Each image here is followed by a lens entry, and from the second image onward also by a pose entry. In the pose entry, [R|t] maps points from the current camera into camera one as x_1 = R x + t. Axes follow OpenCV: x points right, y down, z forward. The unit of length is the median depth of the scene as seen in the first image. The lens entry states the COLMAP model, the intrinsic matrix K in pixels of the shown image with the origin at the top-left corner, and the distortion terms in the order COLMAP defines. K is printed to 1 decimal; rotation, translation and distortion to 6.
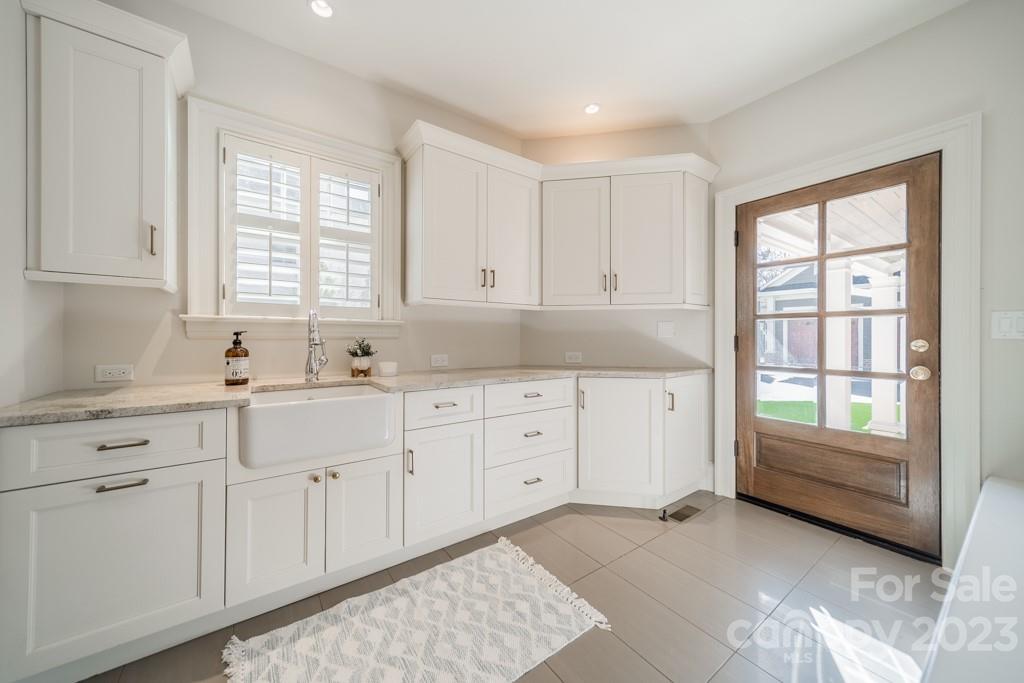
lens RADIAL K [[367.4, 0, 506.0], [0, 367.4, 337.6], [0, 0, 1]] dist [0.000674, 0.000023]
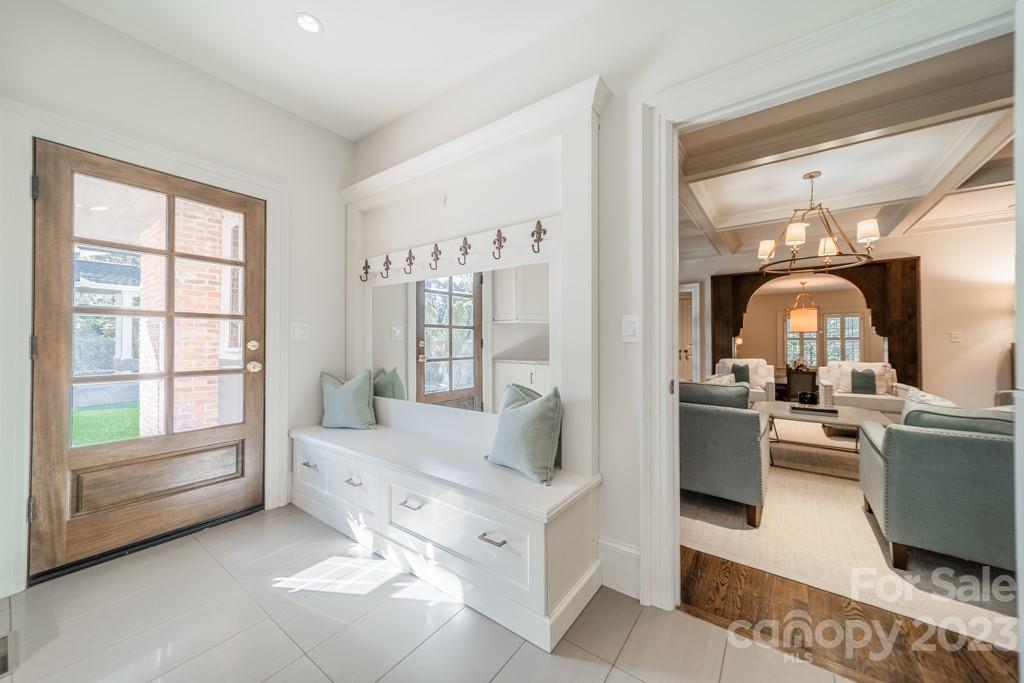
lens RADIAL K [[365.8, 0, 512.5], [0, 365.8, 335.1], [0, 0, 1]] dist [0.001202, 0.000139]
pose [[-0.321070, 0.010739, 0.946995, -0.295636], [-0.002304, 0.999924, -0.012121, 0.000071], [-0.947053, -0.006073, -0.321021, 0.450093]]
